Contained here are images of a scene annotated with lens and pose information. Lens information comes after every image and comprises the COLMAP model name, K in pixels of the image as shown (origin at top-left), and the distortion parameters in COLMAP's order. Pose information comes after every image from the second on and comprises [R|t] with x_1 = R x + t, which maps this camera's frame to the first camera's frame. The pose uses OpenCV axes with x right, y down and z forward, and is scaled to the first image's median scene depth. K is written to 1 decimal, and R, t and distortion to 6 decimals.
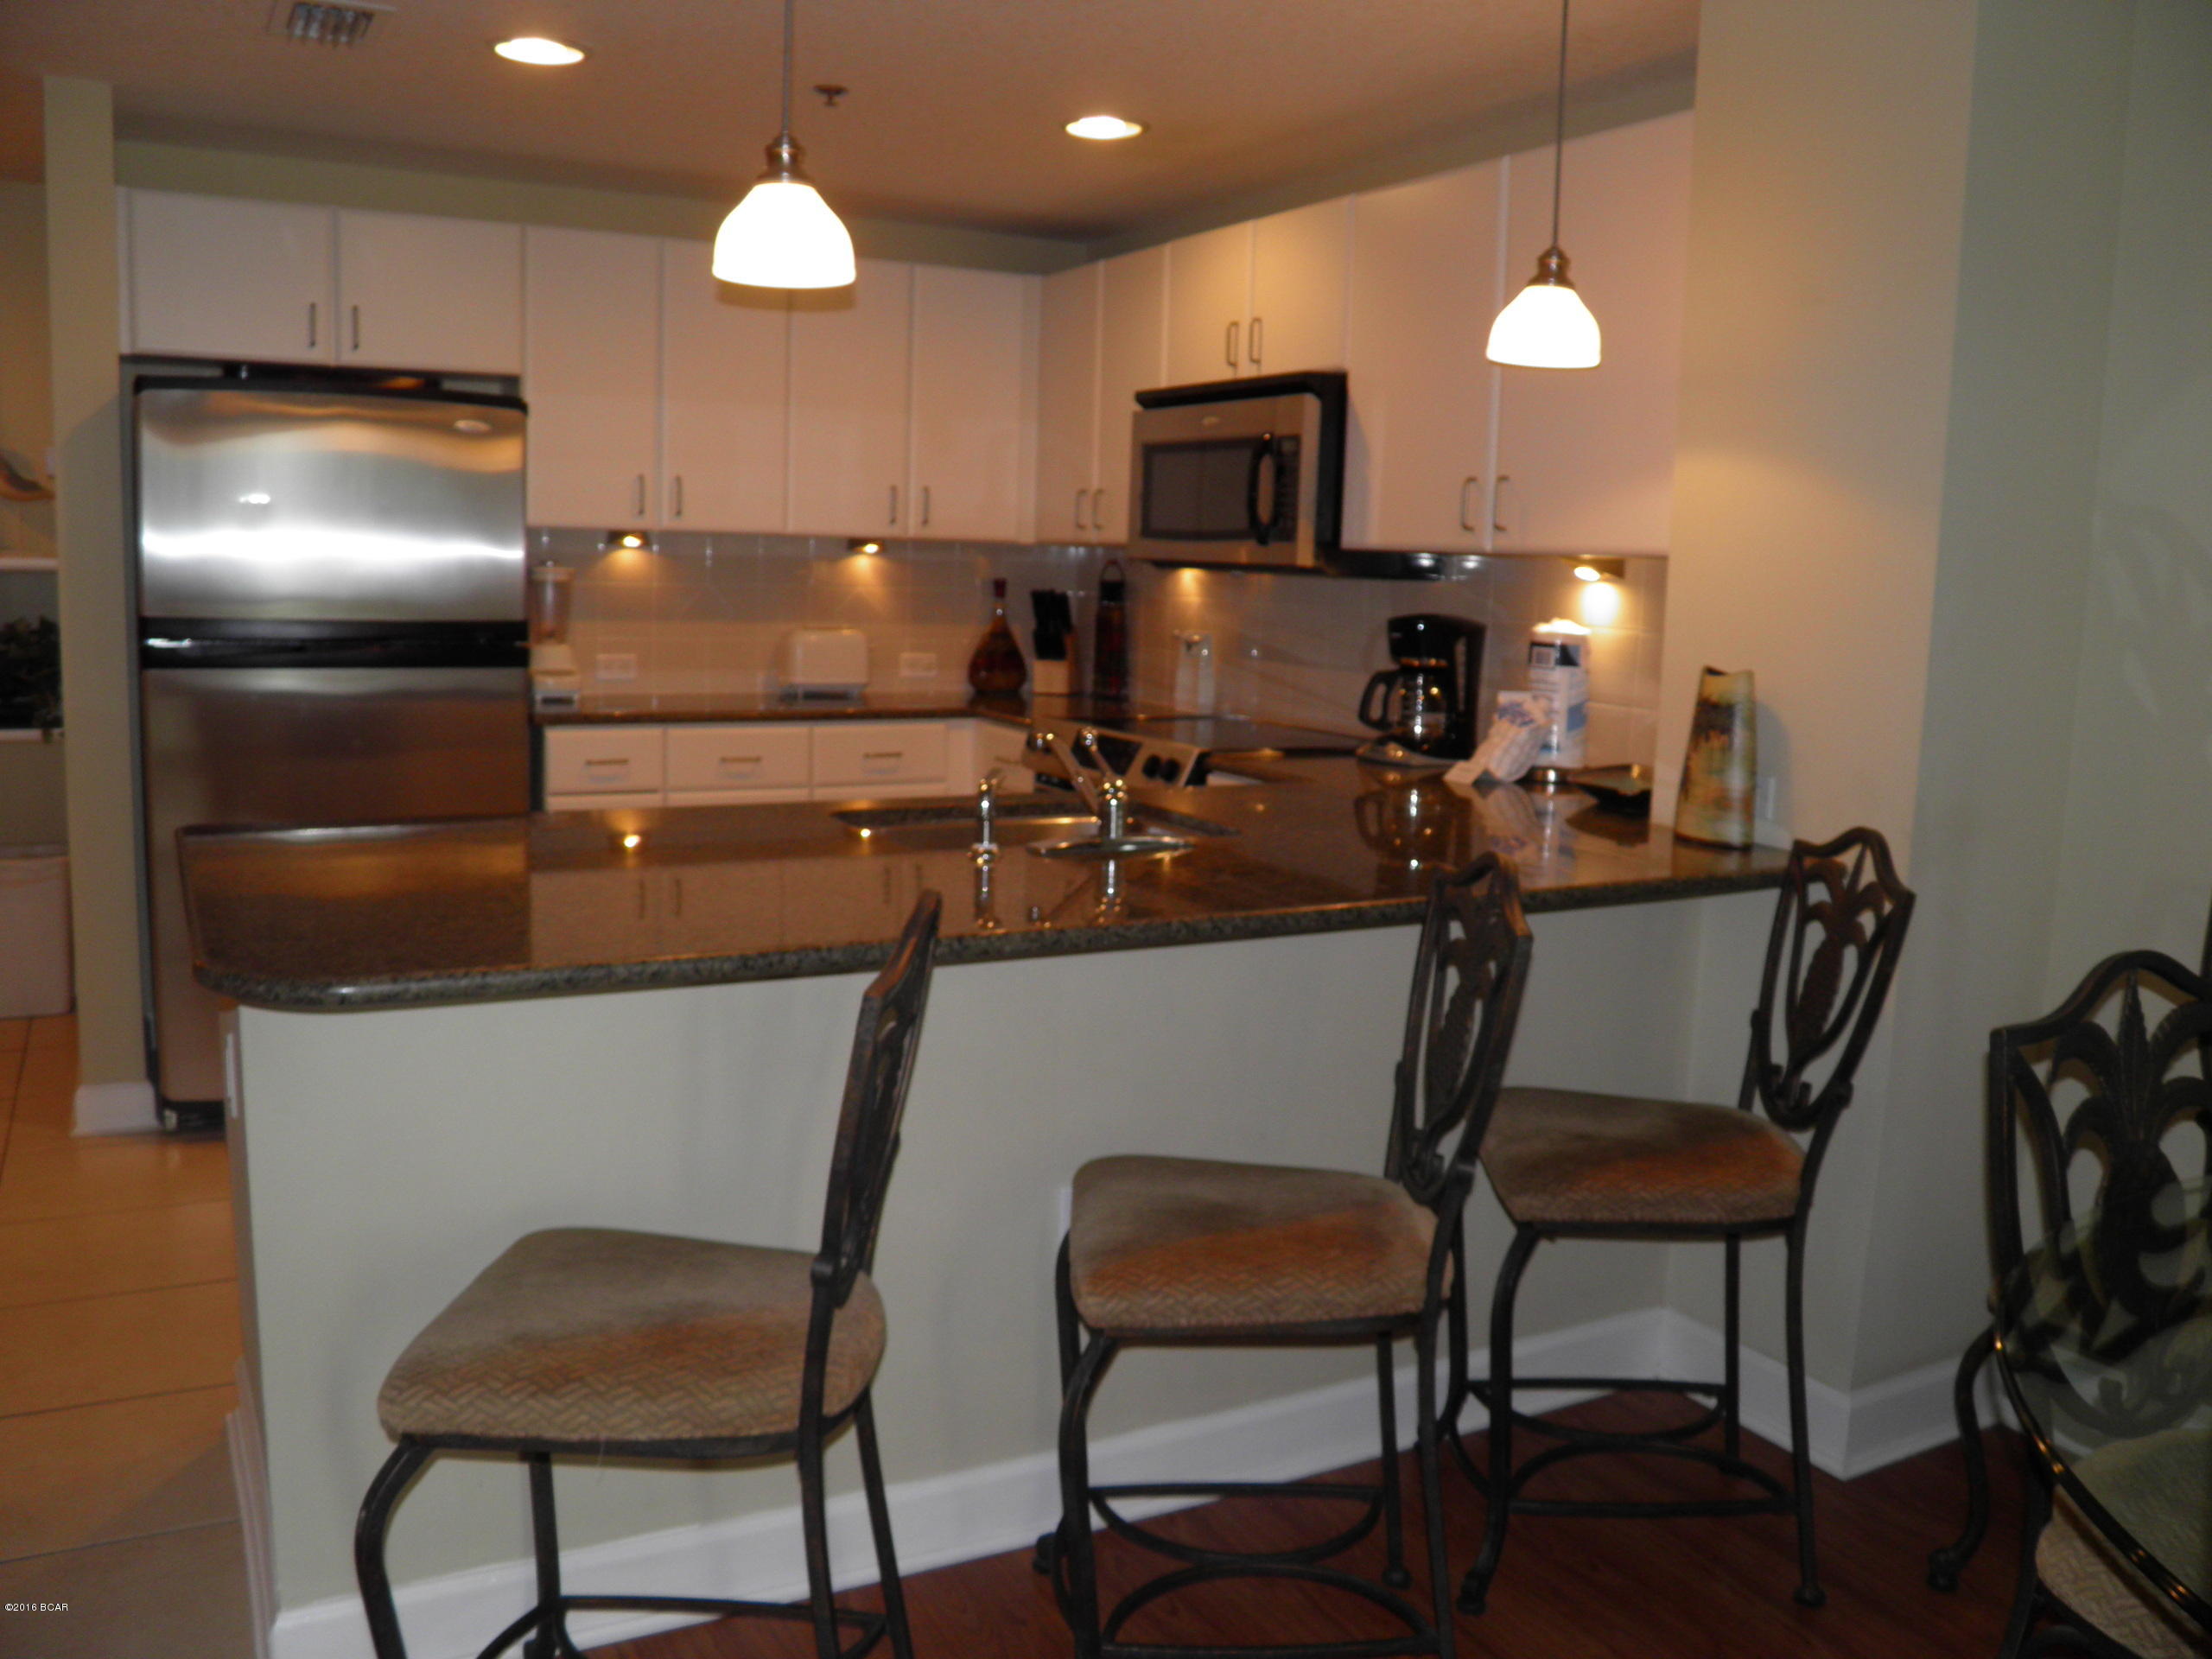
lens RADIAL K [[1824.2, 0, 1094.5], [0, 1824.2, 838.2], [0, 0, 1]] dist [-0.148368, 0.104846]
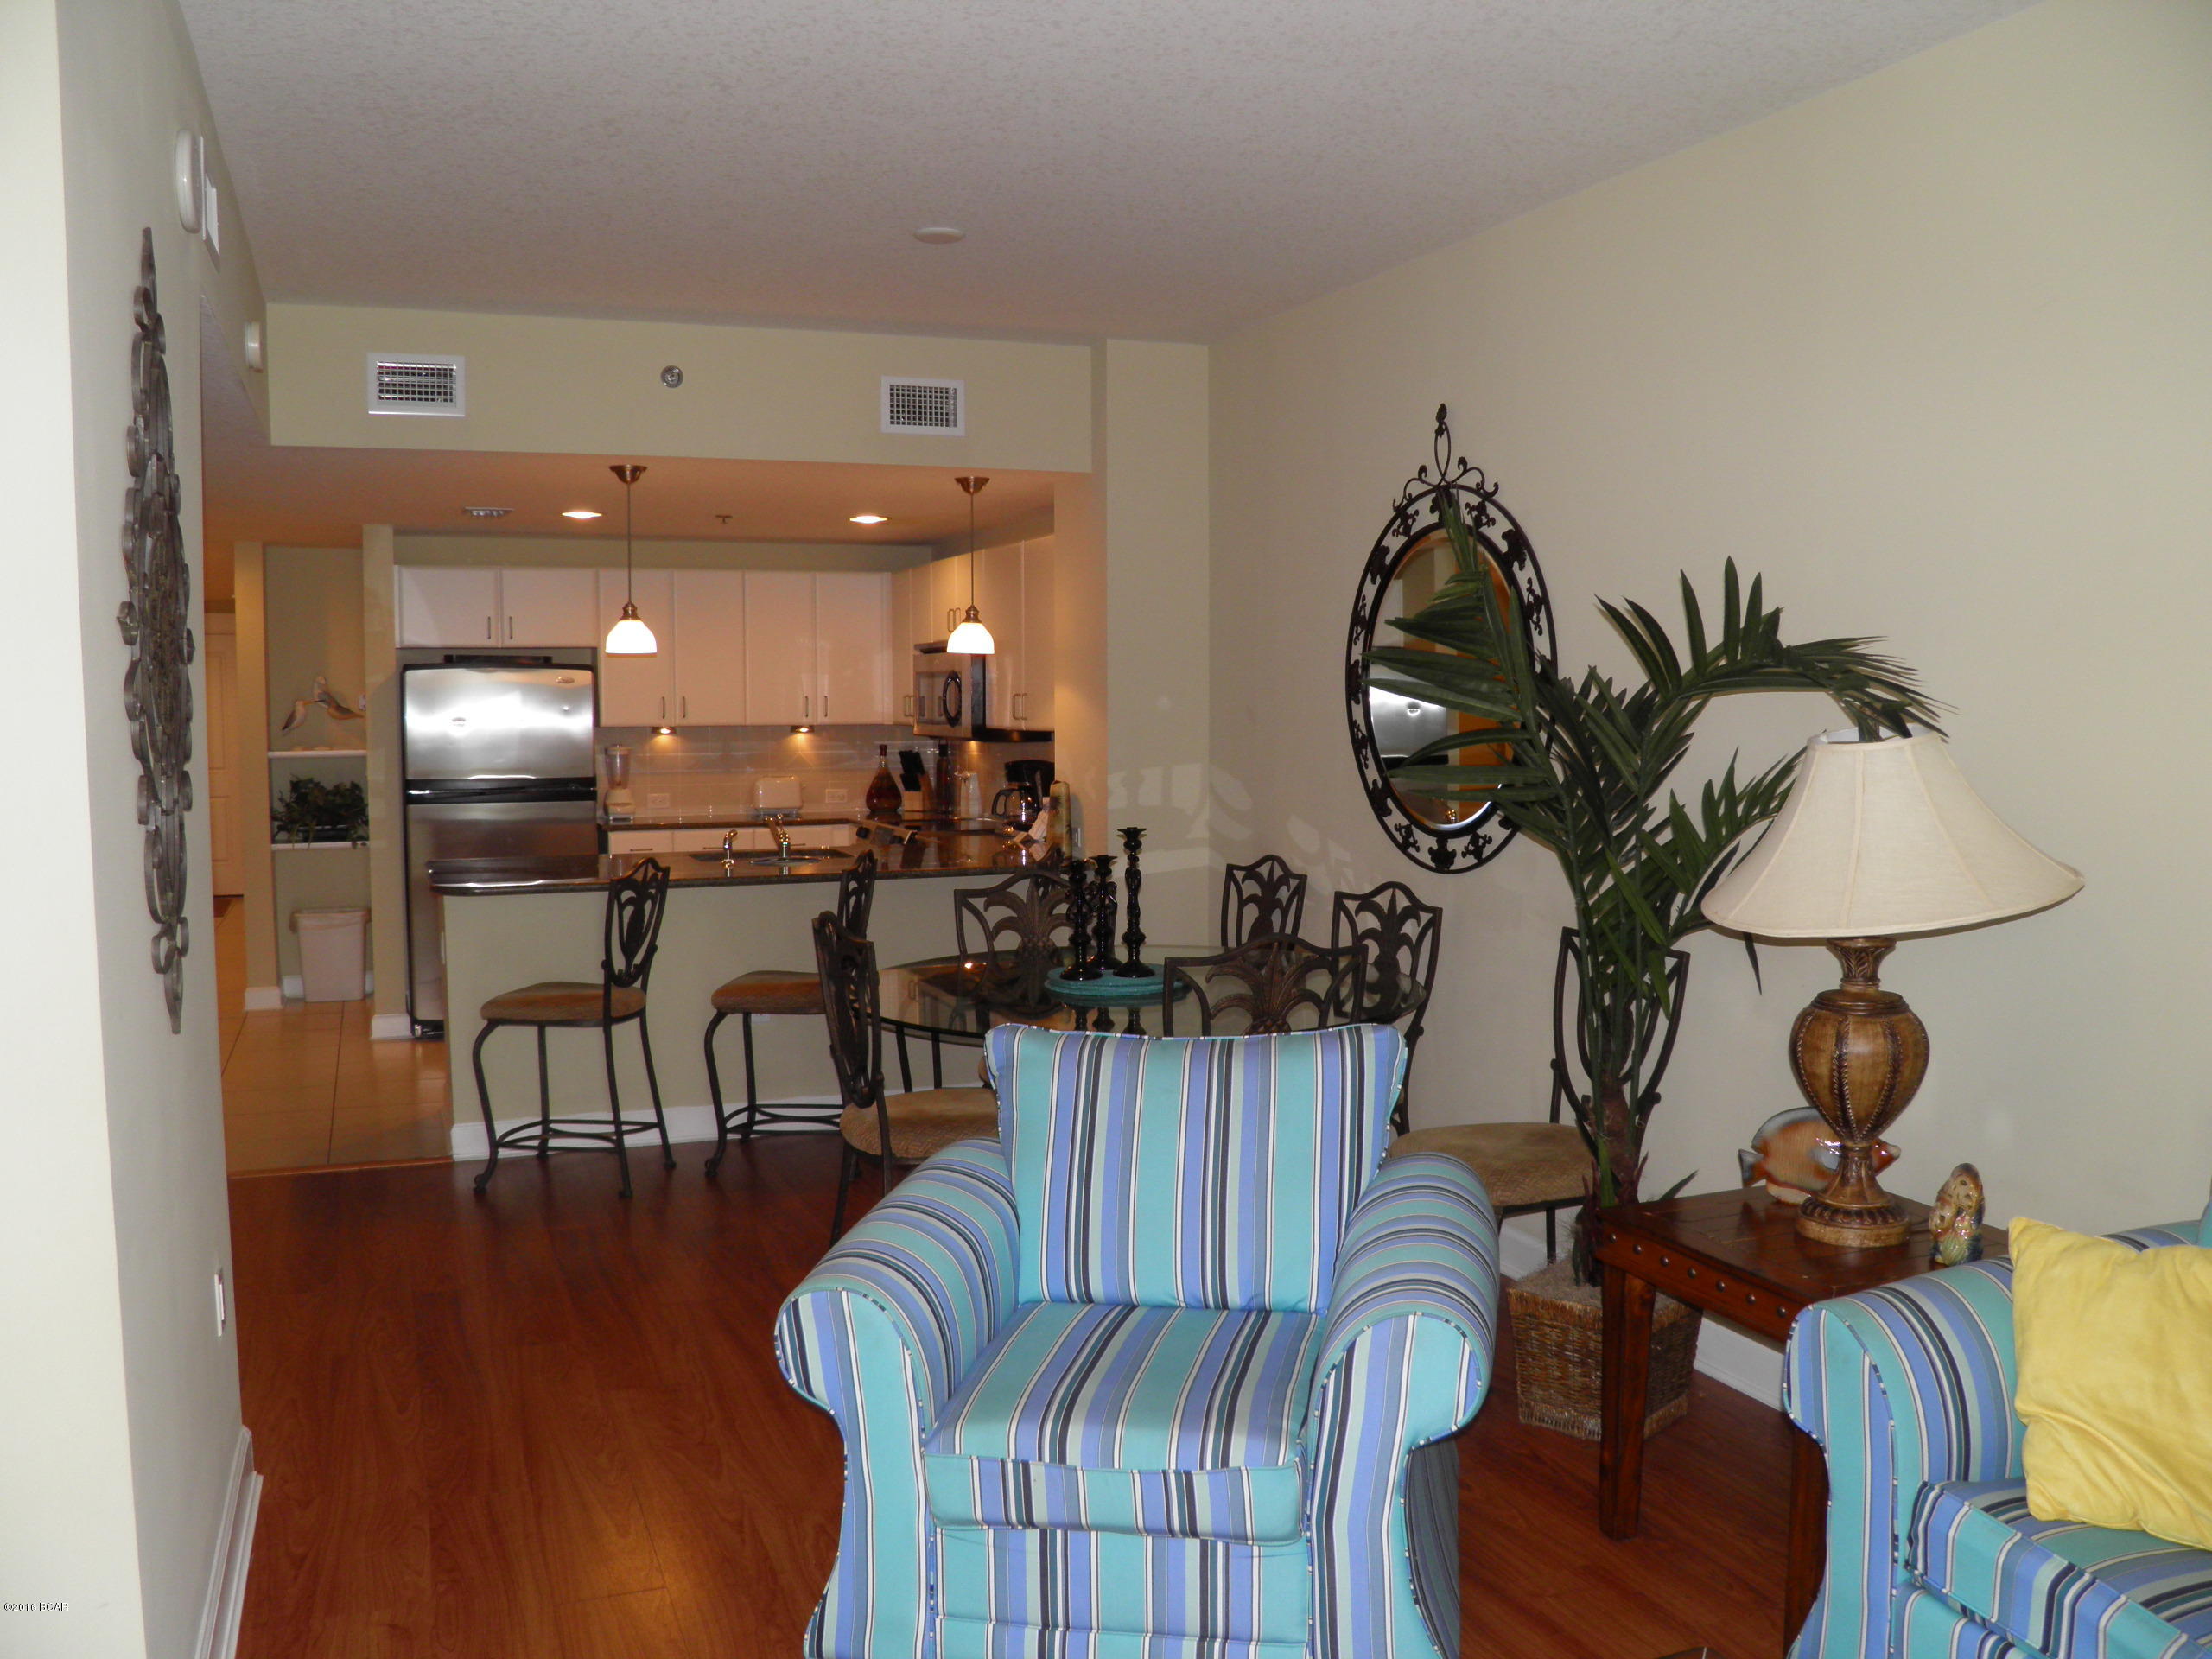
lens RADIAL K [[1843.9, 0, 1109.7], [0, 1843.9, 862.1], [0, 0, 1]] dist [-0.156056, 0.116763]
pose [[0.993737, -0.023336, -0.109281, 0.445760], [0.016141, 0.997671, -0.066266, 0.110505], [0.110573, 0.064087, 0.991800, -0.881950]]
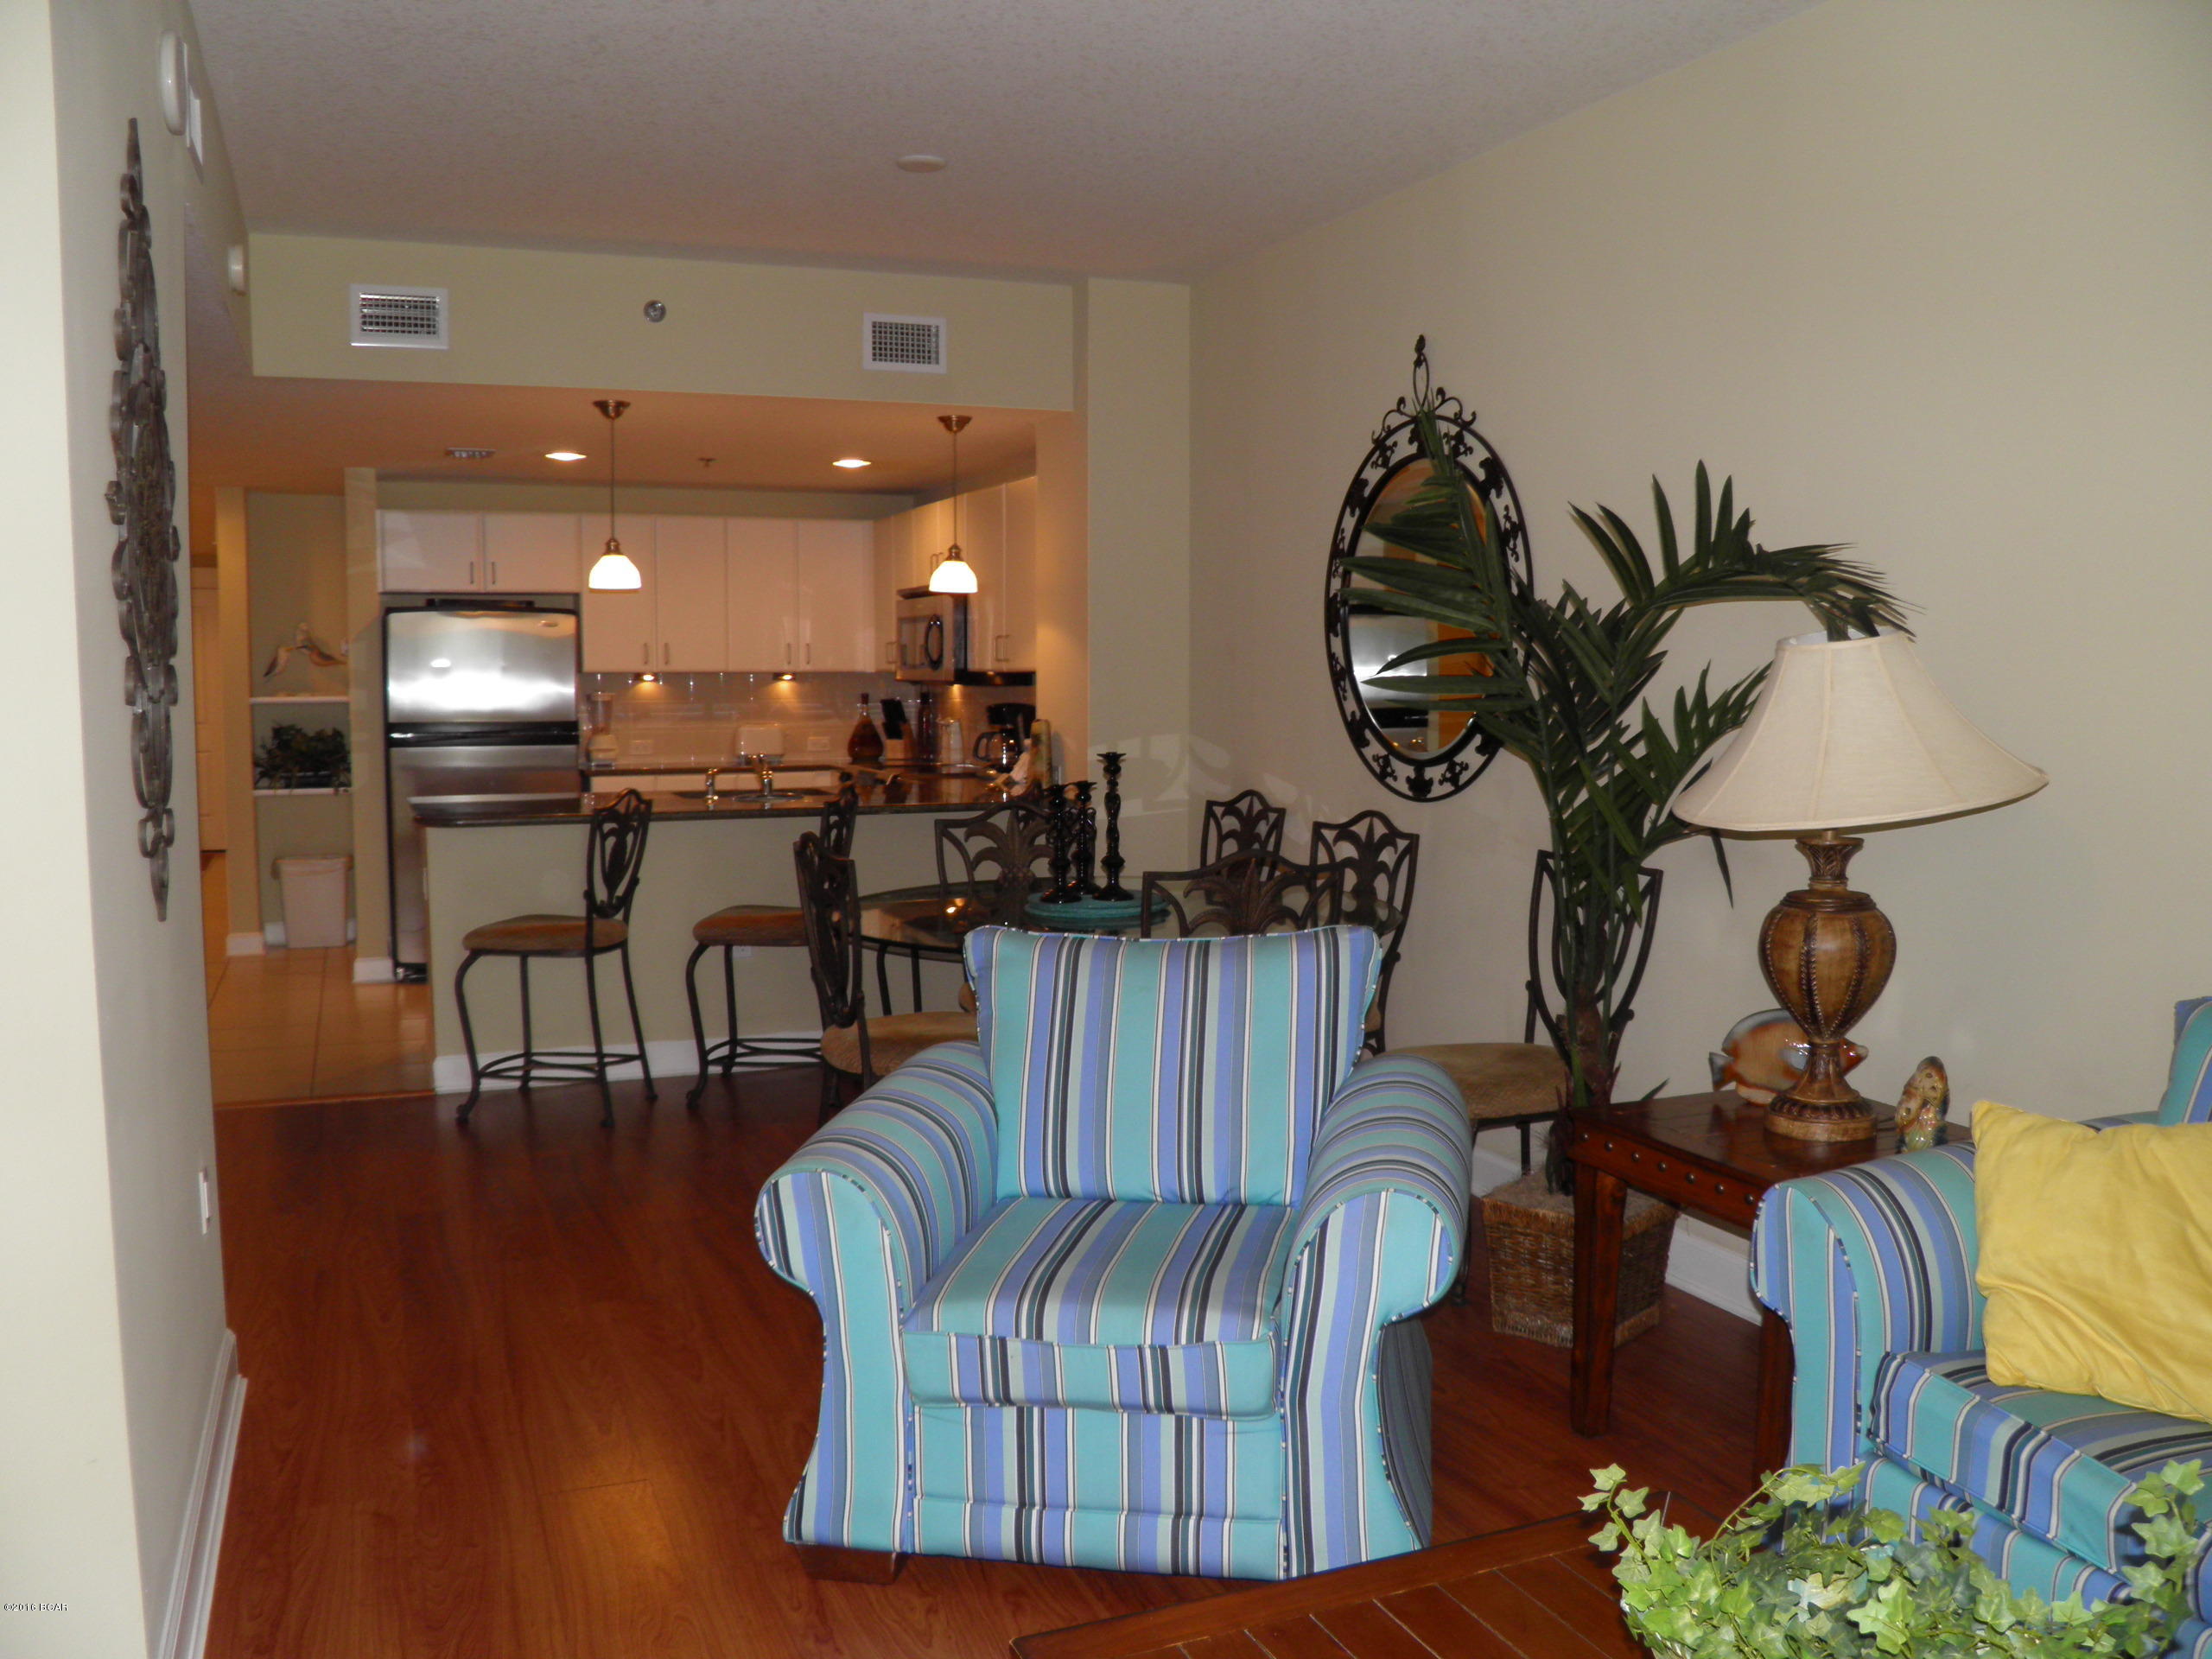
lens RADIAL K [[1843.9, 0, 1109.7], [0, 1843.9, 862.1], [0, 0, 1]] dist [-0.156056, 0.116763]
pose [[0.994785, -0.019433, -0.100131, 0.447760], [0.014200, 0.998509, -0.052712, 0.142699], [0.101006, 0.051016, 0.993577, -0.888274]]
